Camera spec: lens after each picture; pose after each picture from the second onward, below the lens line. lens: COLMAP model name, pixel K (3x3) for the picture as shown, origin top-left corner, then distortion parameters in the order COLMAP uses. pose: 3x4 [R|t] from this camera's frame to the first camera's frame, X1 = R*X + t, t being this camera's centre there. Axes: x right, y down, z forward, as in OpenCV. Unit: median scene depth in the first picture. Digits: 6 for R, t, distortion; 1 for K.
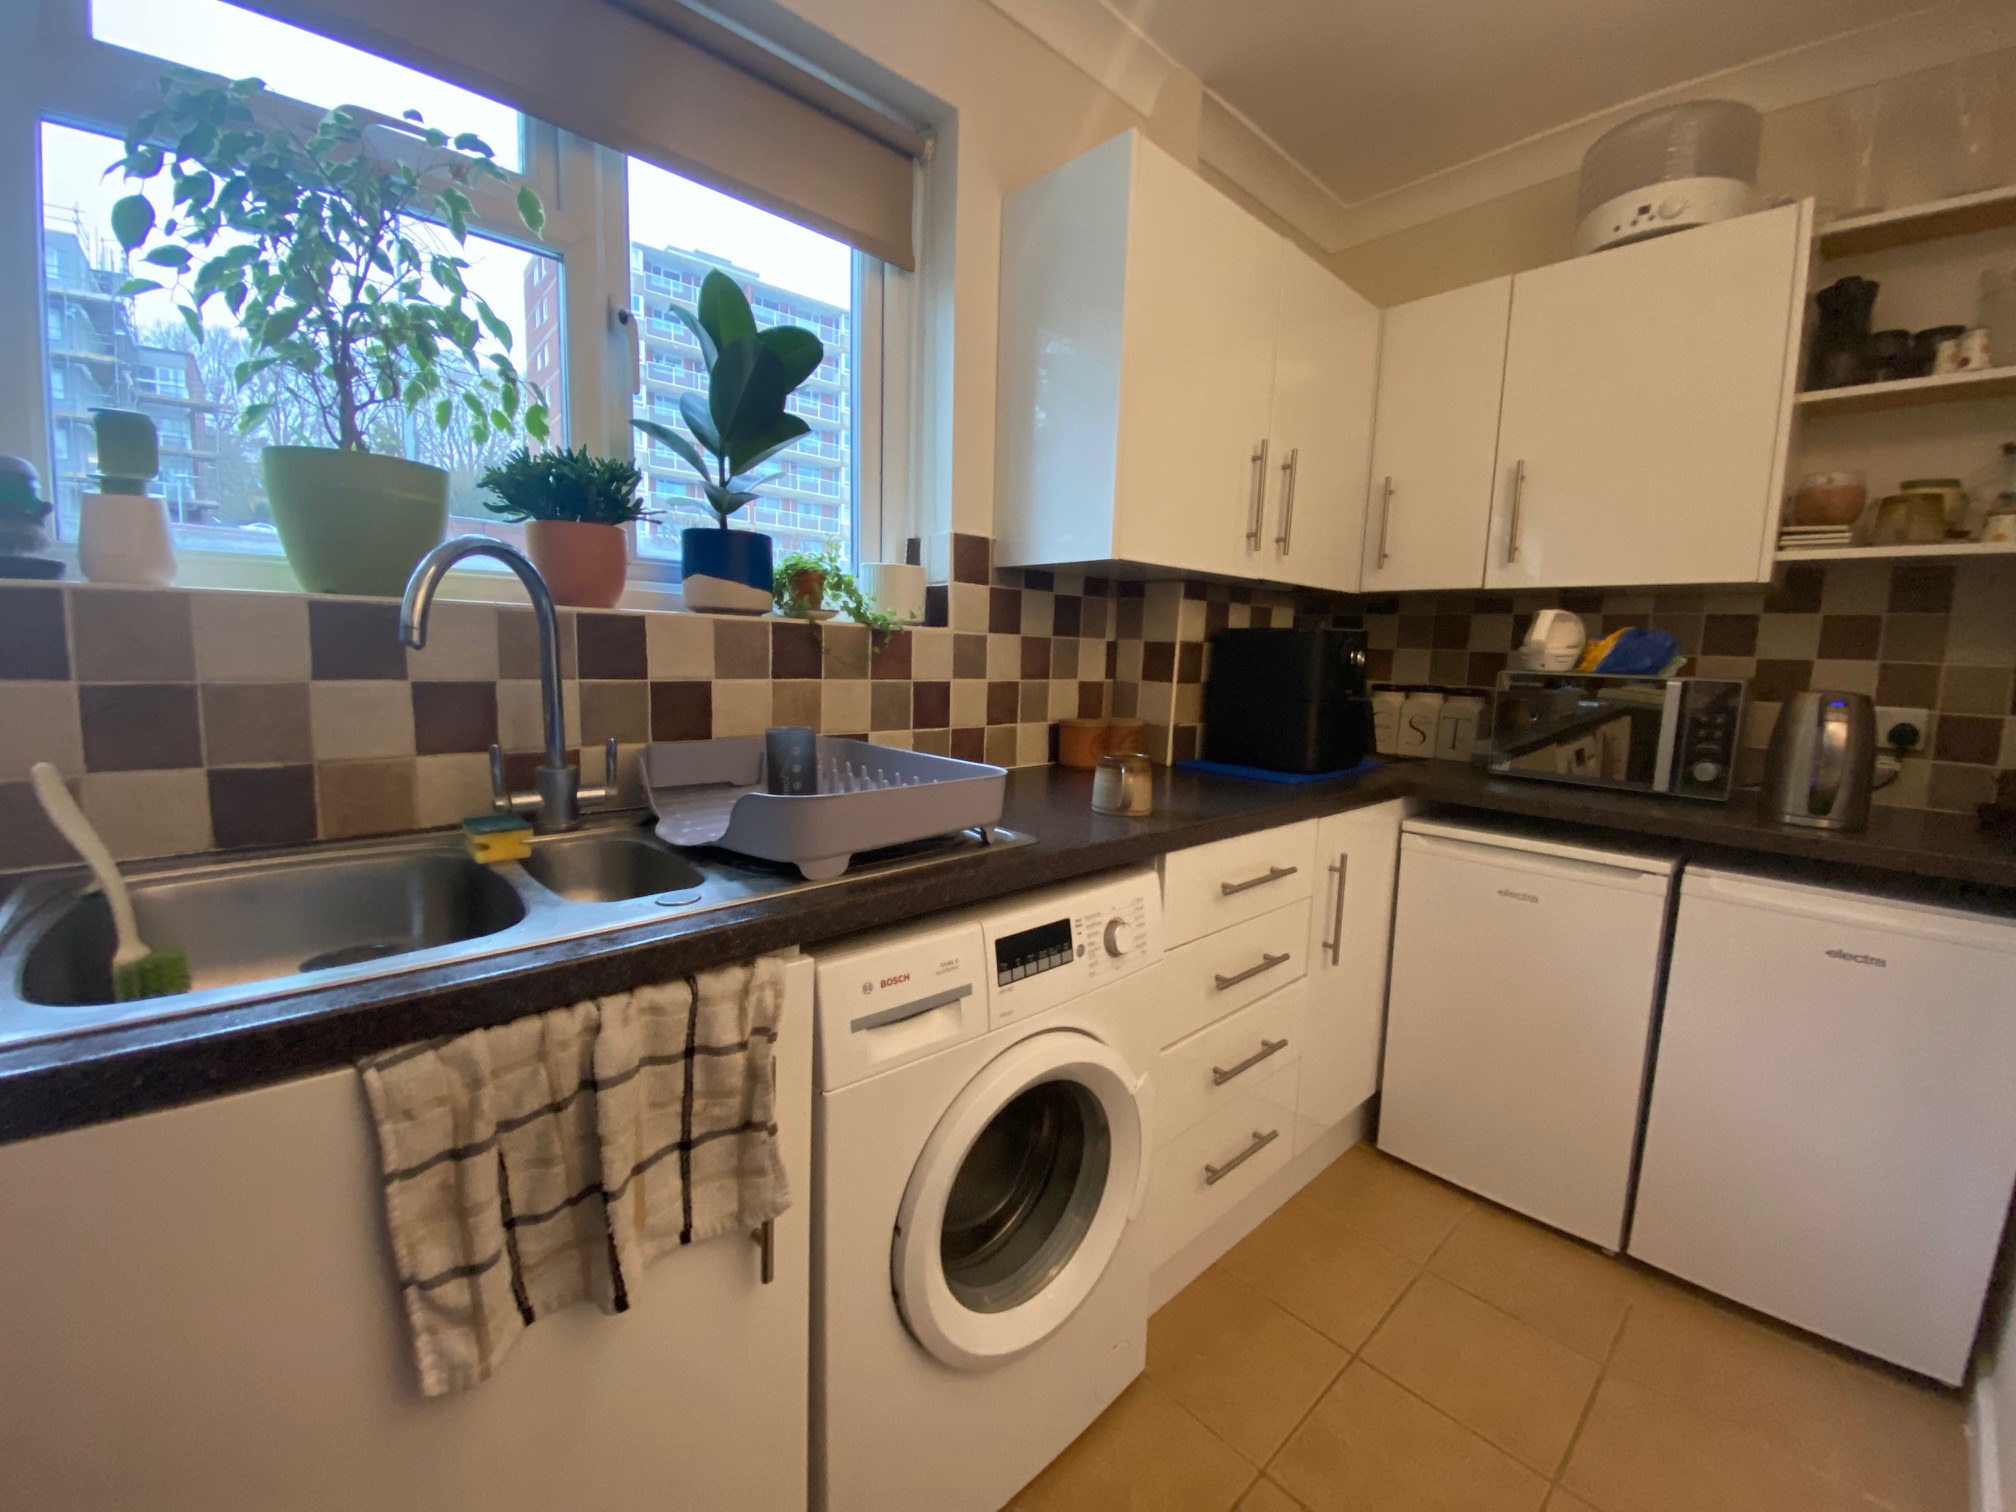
lens RADIAL K [[826.7, 0, 1008.0], [0, 826.7, 756.0], [0, 0, 1]] dist [0.000832, 0.000007]
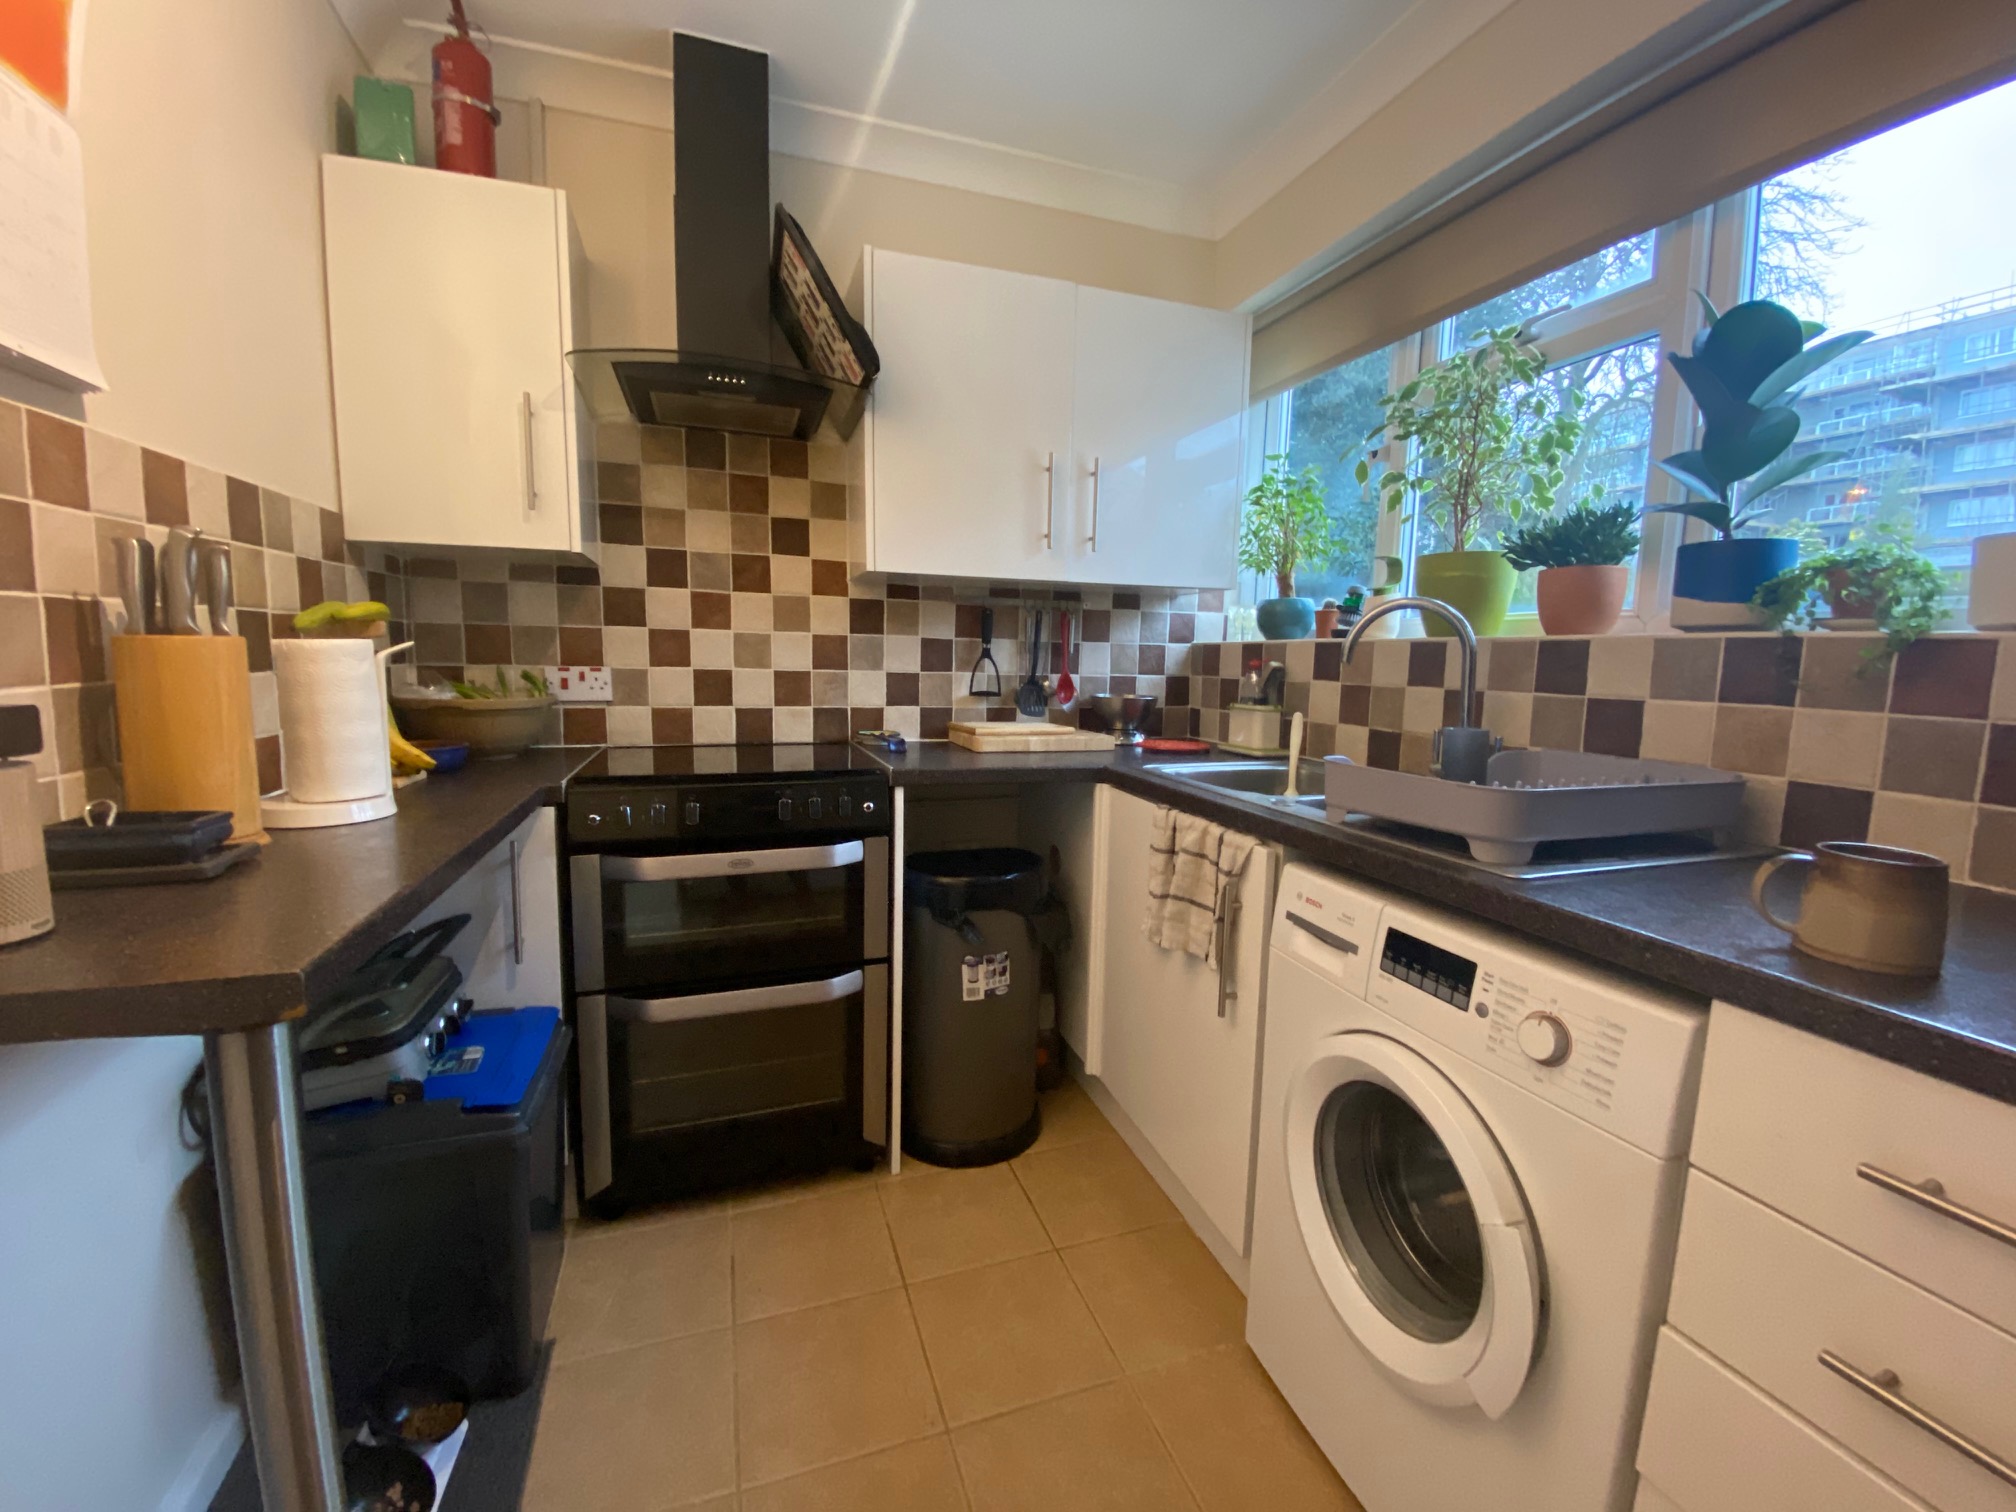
lens RADIAL K [[808.4, 0, 1008.0], [0, 808.4, 756.0], [0, 0, 1]] dist [-0.000256, -0.000048]
pose [[-0.419998, 0.072206, -0.904648, 1.006109], [-0.153116, 0.976902, 0.149060, -0.062870], [0.894515, 0.201121, -0.399241, 0.846657]]
